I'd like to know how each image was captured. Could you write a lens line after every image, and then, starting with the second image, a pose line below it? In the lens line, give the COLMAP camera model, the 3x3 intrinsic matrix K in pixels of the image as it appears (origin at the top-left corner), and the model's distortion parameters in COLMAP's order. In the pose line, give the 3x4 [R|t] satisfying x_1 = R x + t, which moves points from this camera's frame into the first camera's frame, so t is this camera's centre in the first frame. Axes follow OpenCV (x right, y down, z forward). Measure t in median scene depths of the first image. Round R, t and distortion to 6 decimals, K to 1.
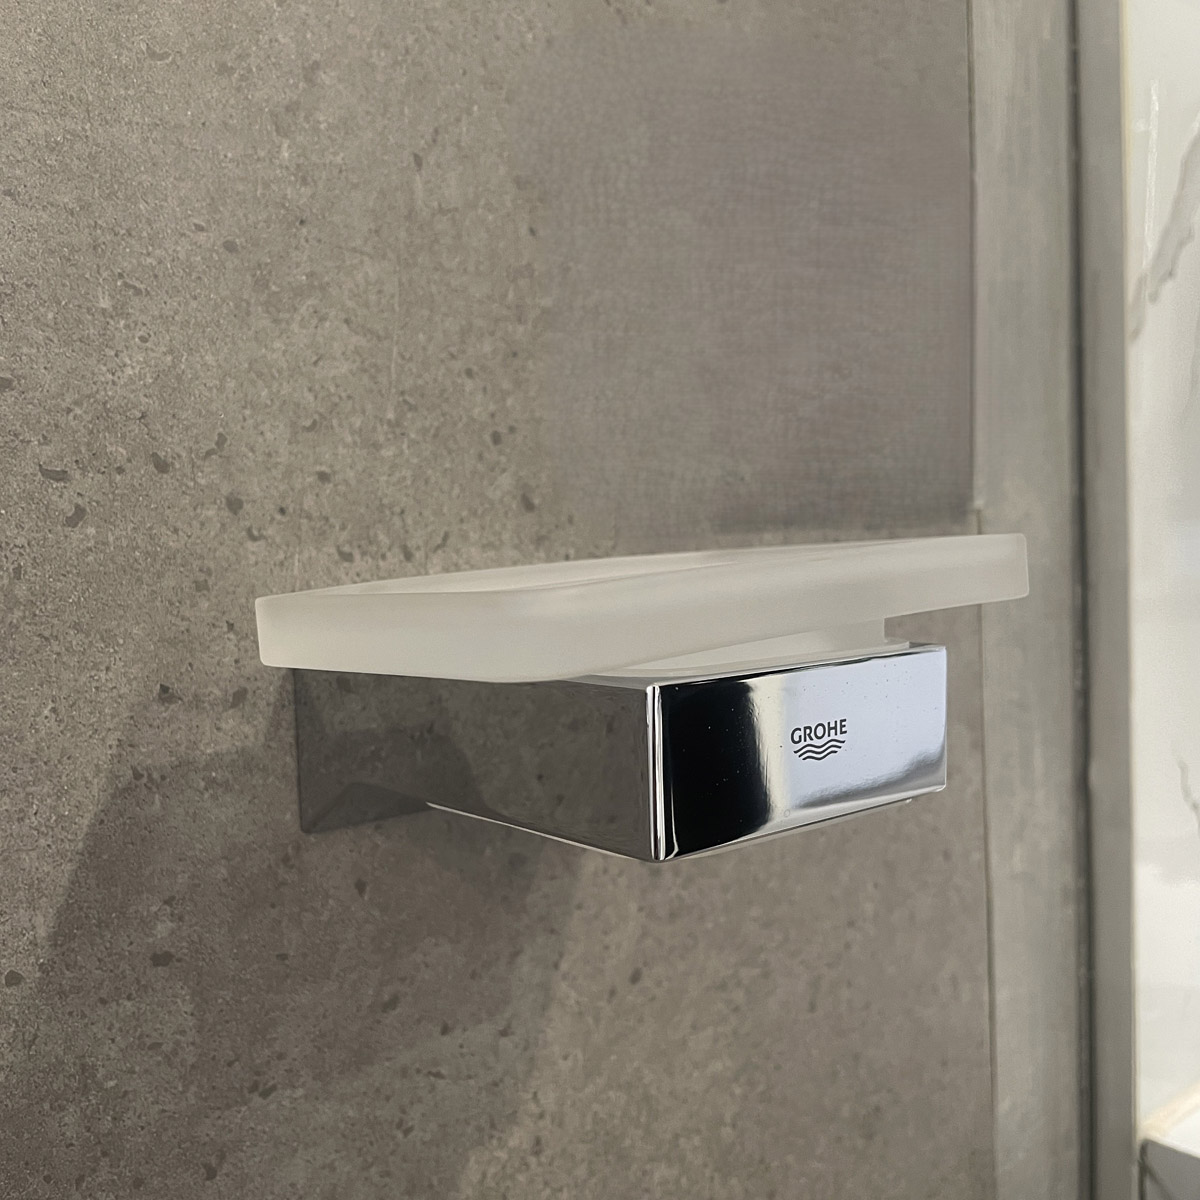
lens RADIAL K [[1245.1, 0, 602.8], [0, 1245.1, 641.8], [0, 0, 1]] dist [0.097586, -0.198370]
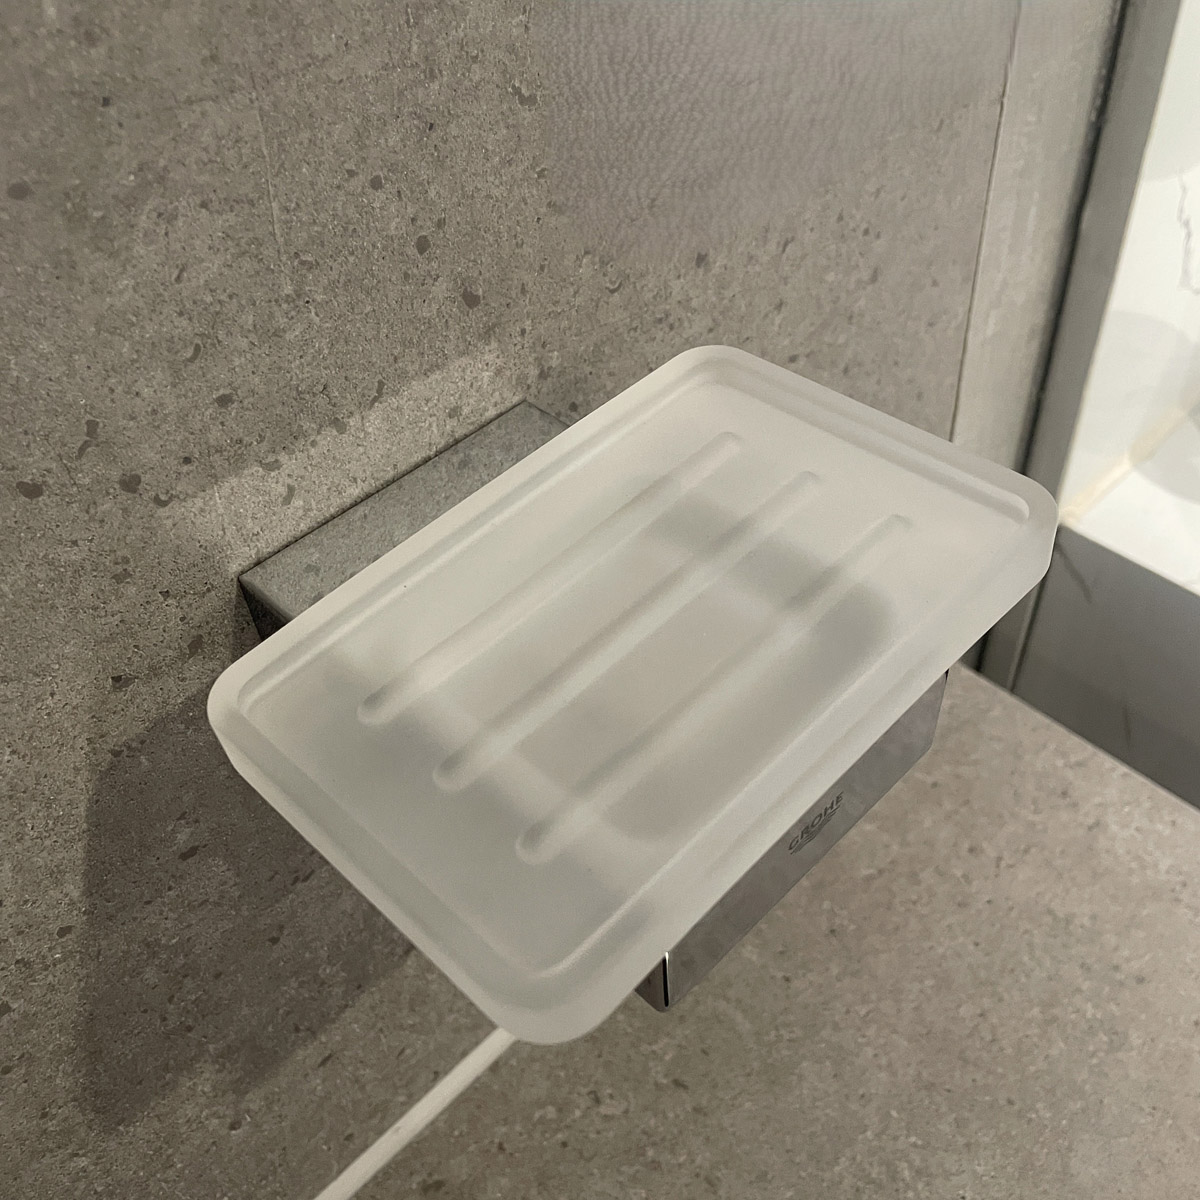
lens RADIAL K [[1215.5, 0, 616.9], [0, 1215.5, 605.5], [0, 0, 1]] dist [0.066267, -0.102392]
pose [[0.997157, -0.069166, 0.029907, -0.003062], [0.033168, 0.759232, 0.649974, -0.531859], [-0.067662, -0.647134, 0.759368, 0.294258]]
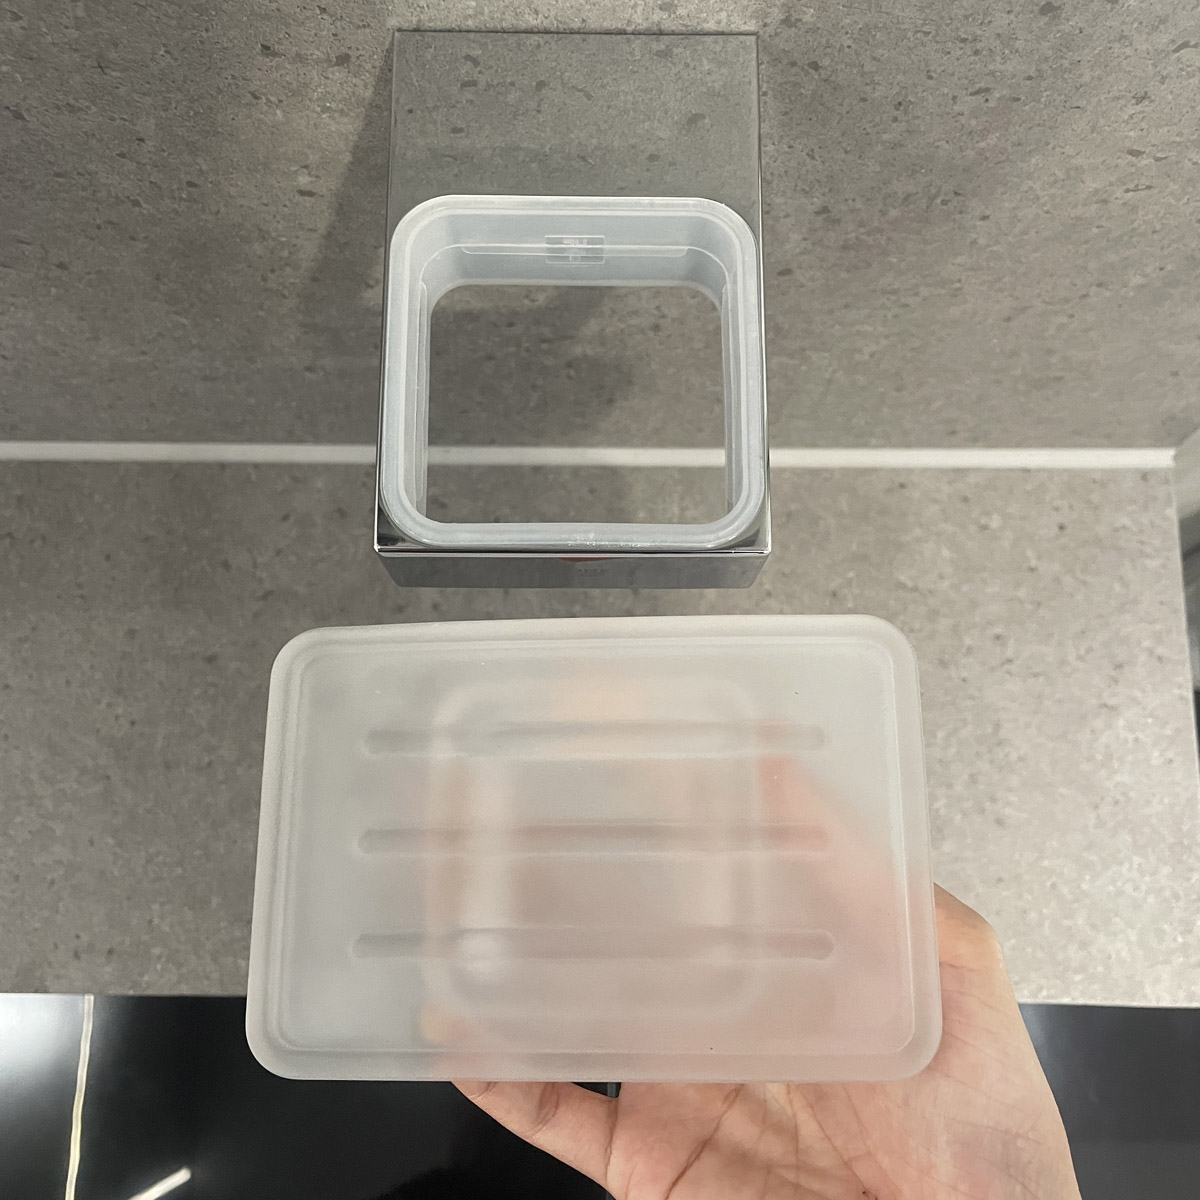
lens RADIAL K [[1215.5, 0, 616.9], [0, 1215.5, 605.5], [0, 0, 1]] dist [0.066267, -0.102392]
pose [[0.754057, 0.647075, -0.112658, 0.269838], [-0.099486, 0.282068, 0.954222, -0.775053], [0.649230, -0.708330, 0.277070, 0.524041]]
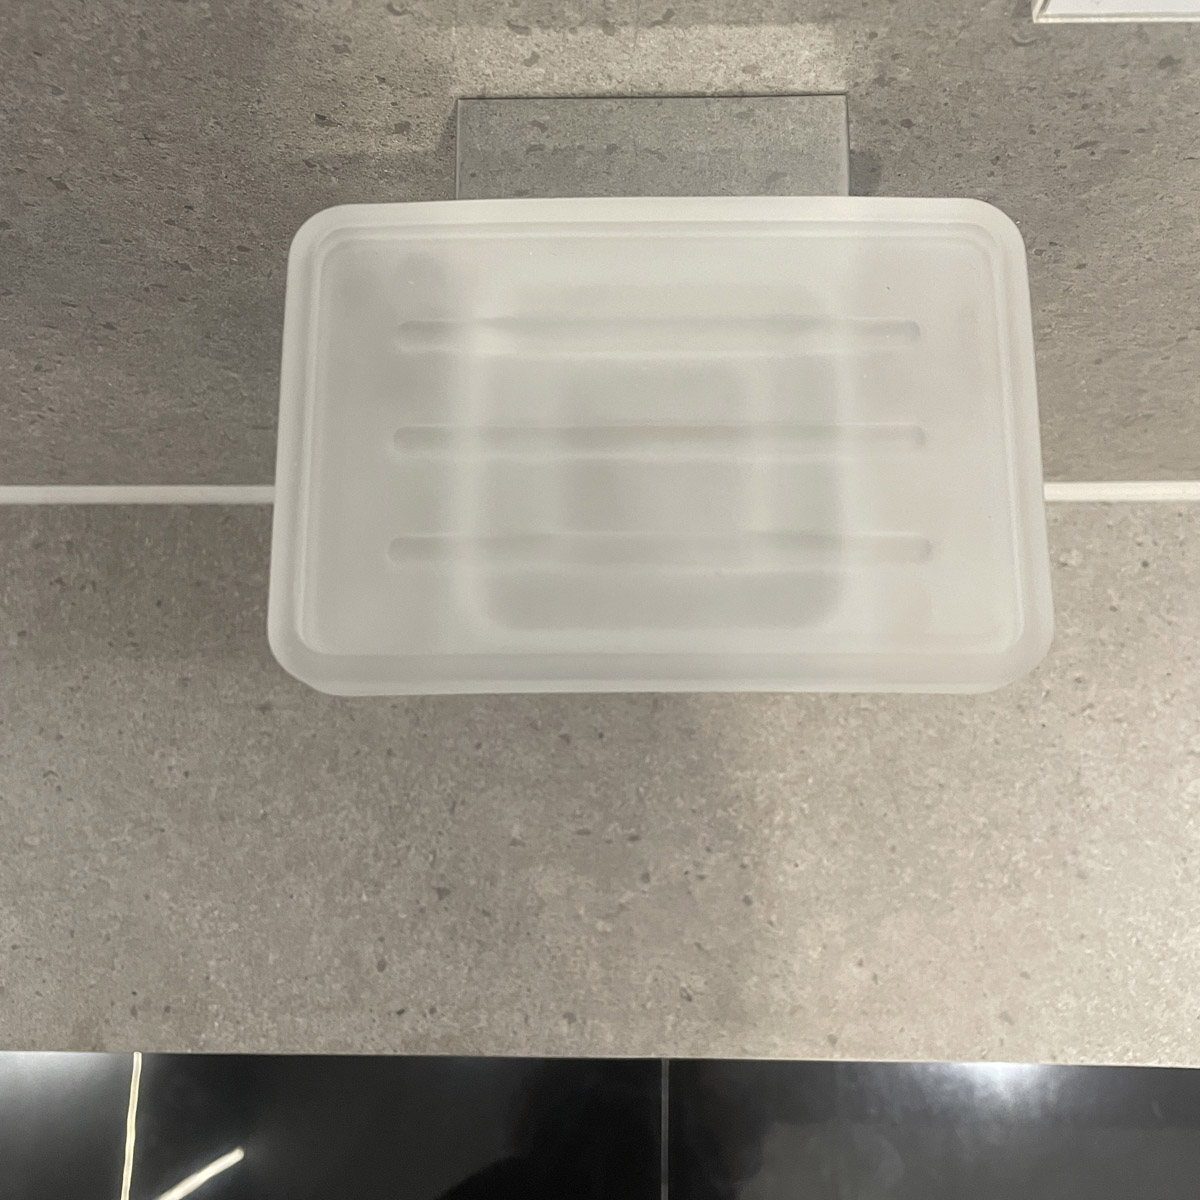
lens RADIAL K [[1213.5, 0, 620.9], [0, 1213.5, 605.2], [0, 0, 1]] dist [0.067814, -0.100682]
pose [[0.754884, 0.644011, -0.124100, 0.182963], [-0.068537, 0.265641, 0.961633, -0.741101], [0.652268, -0.717416, 0.244666, 0.586041]]
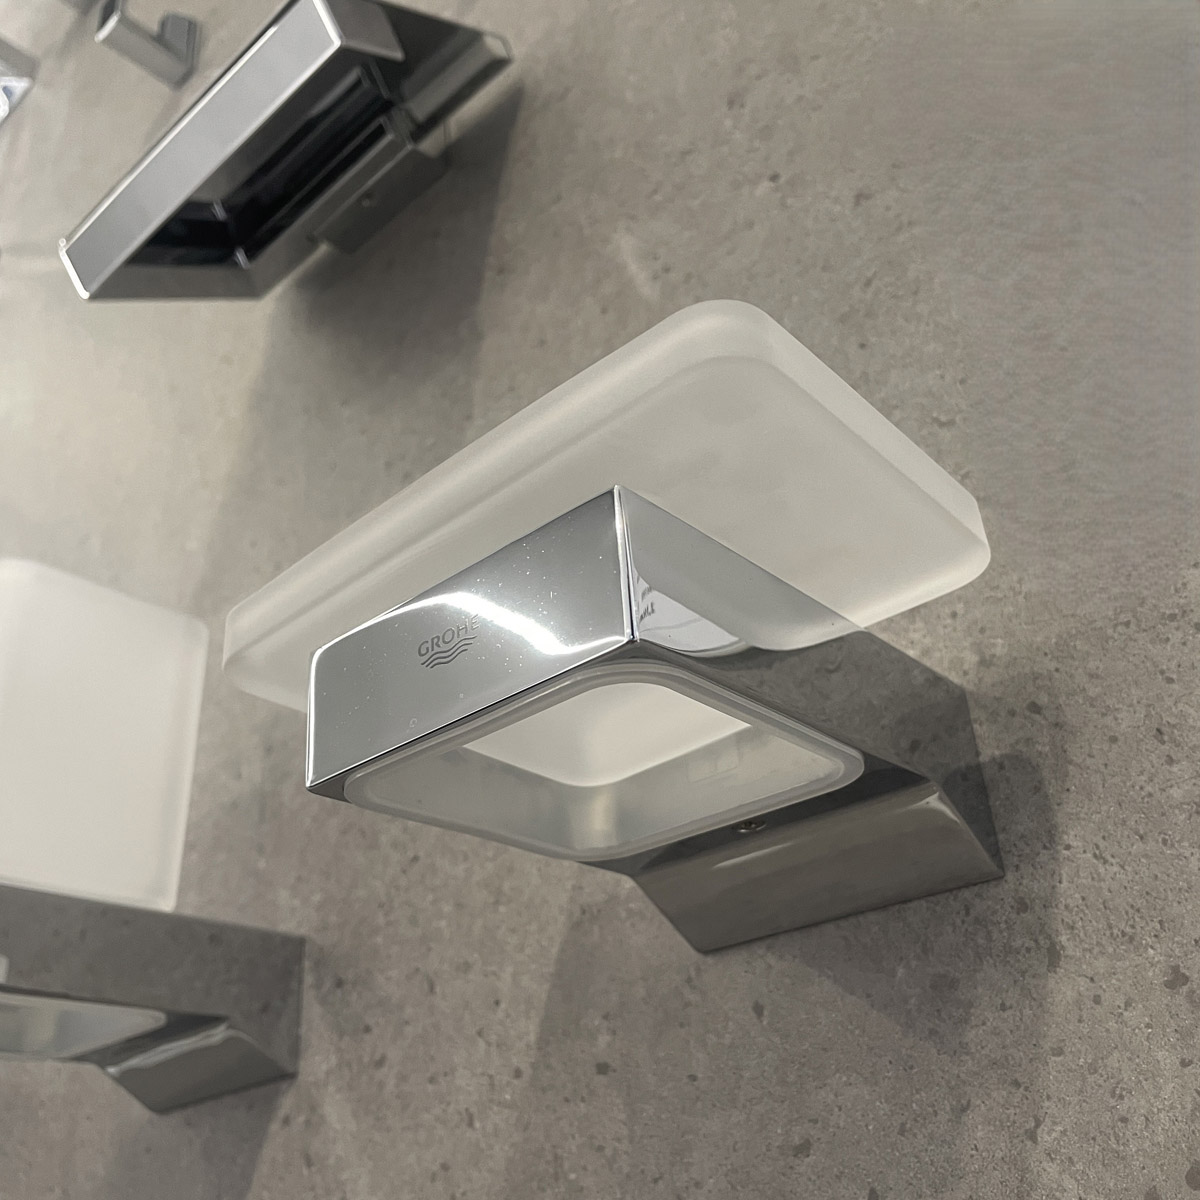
lens RADIAL K [[1257.0, 0, 612.5], [0, 1257.0, 639.2], [0, 0, 1]] dist [0.066838, -0.125888]
pose [[0.144510, -0.436613, -0.887967, 0.804885], [-0.013021, 0.896470, -0.442913, 0.383845], [0.989418, 0.075567, 0.123864, 0.769577]]
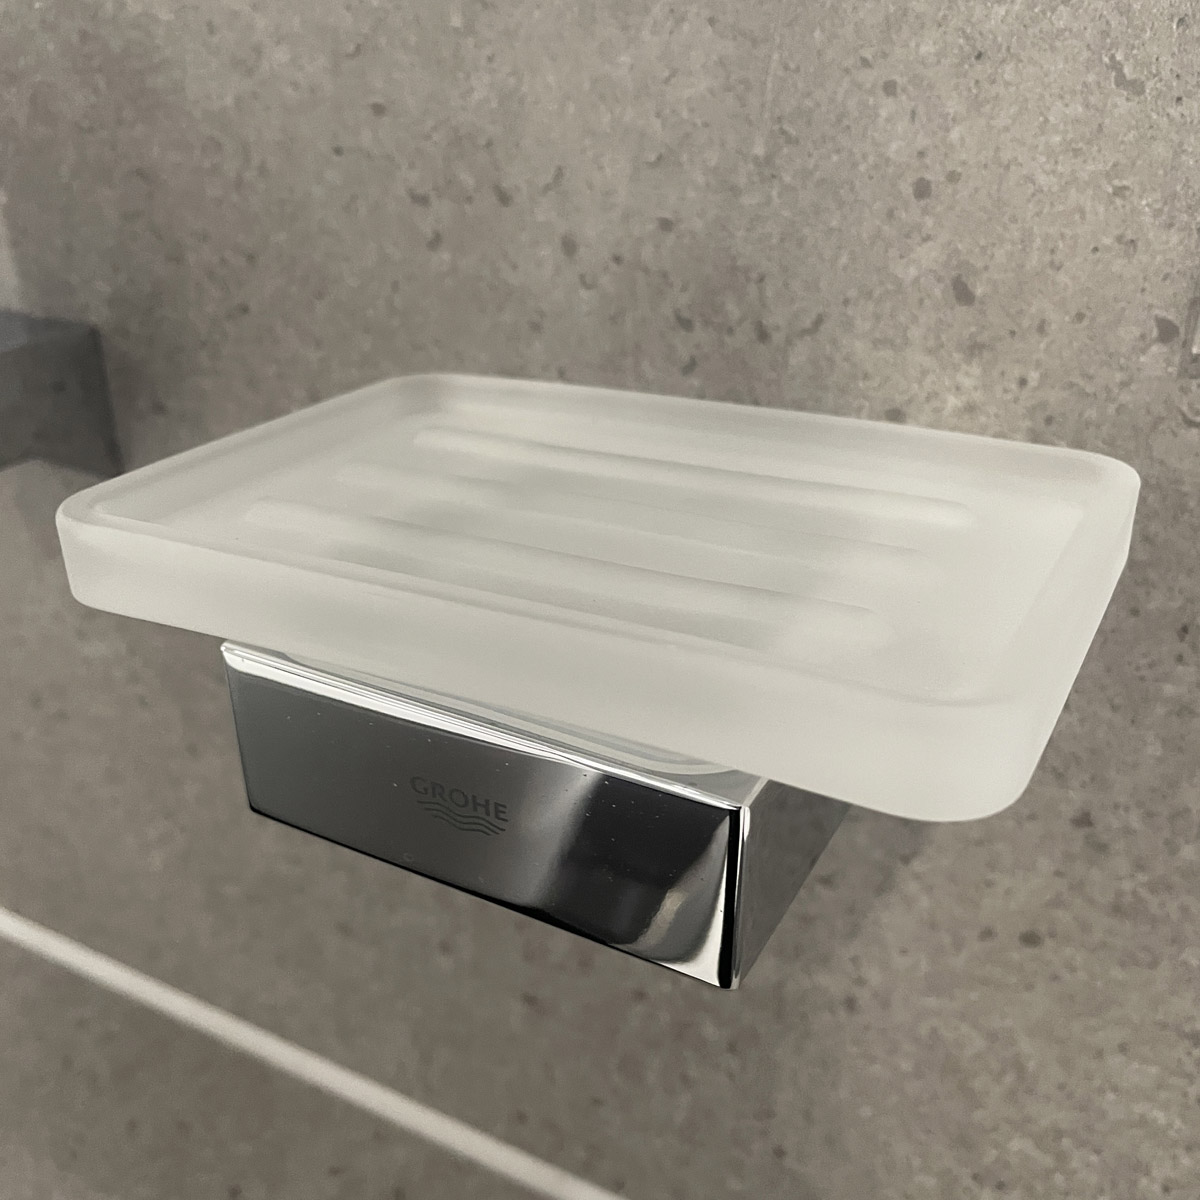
lens RADIAL K [[1257.0, 0, 612.5], [0, 1257.0, 639.2], [0, 0, 1]] dist [0.066838, -0.125888]
pose [[0.353034, 0.472502, -0.807532, 0.583169], [-0.095948, 0.876841, 0.471110, -0.283008], [0.930678, -0.088837, 0.354891, 0.631798]]
